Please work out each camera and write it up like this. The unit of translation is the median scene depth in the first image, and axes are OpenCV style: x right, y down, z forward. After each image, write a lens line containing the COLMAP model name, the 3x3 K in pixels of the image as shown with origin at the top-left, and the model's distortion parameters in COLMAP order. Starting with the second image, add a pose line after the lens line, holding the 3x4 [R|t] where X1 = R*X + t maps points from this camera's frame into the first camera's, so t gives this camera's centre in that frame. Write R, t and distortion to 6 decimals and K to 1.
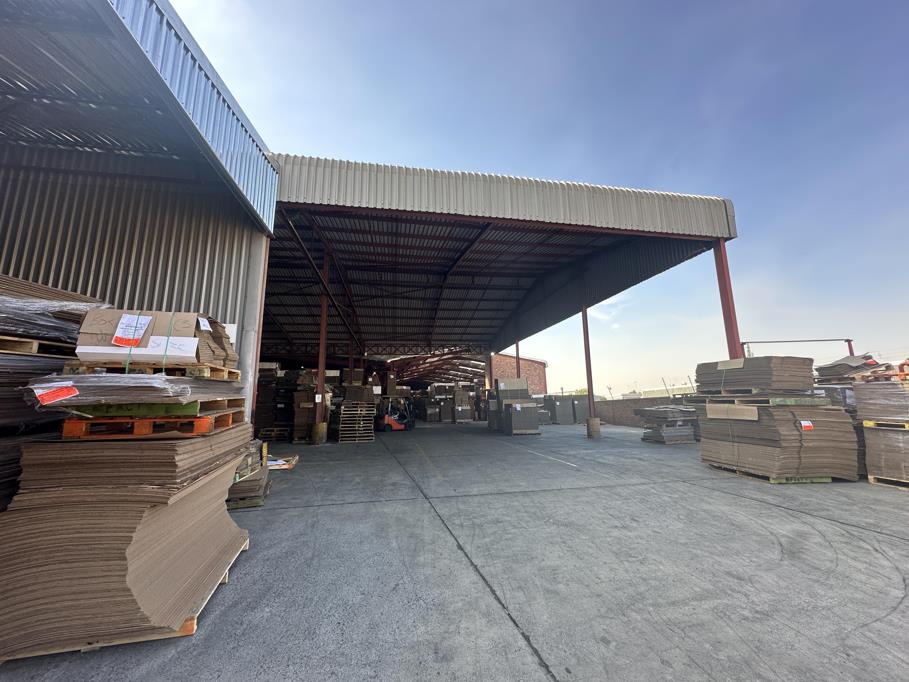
lens RADIAL K [[365.6, 0, 455.7], [0, 365.6, 340.6], [0, 0, 1]] dist [-0.001183, 0.000080]
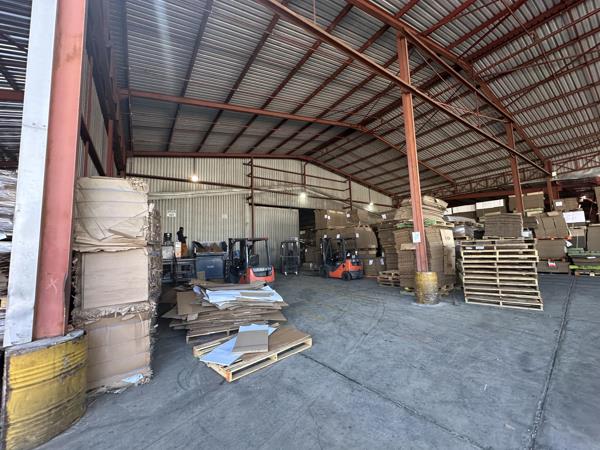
lens RADIAL K [[241.3, 0, 300.4], [0, 241.3, 226.0], [0, 0, 1]] dist [-0.001183, 0.000080]
pose [[0.426189, -0.091588, -0.899986, -0.030259], [0.193064, 0.981150, -0.008422, 0.057885], [0.883792, -0.170166, 0.435838, 0.356394]]
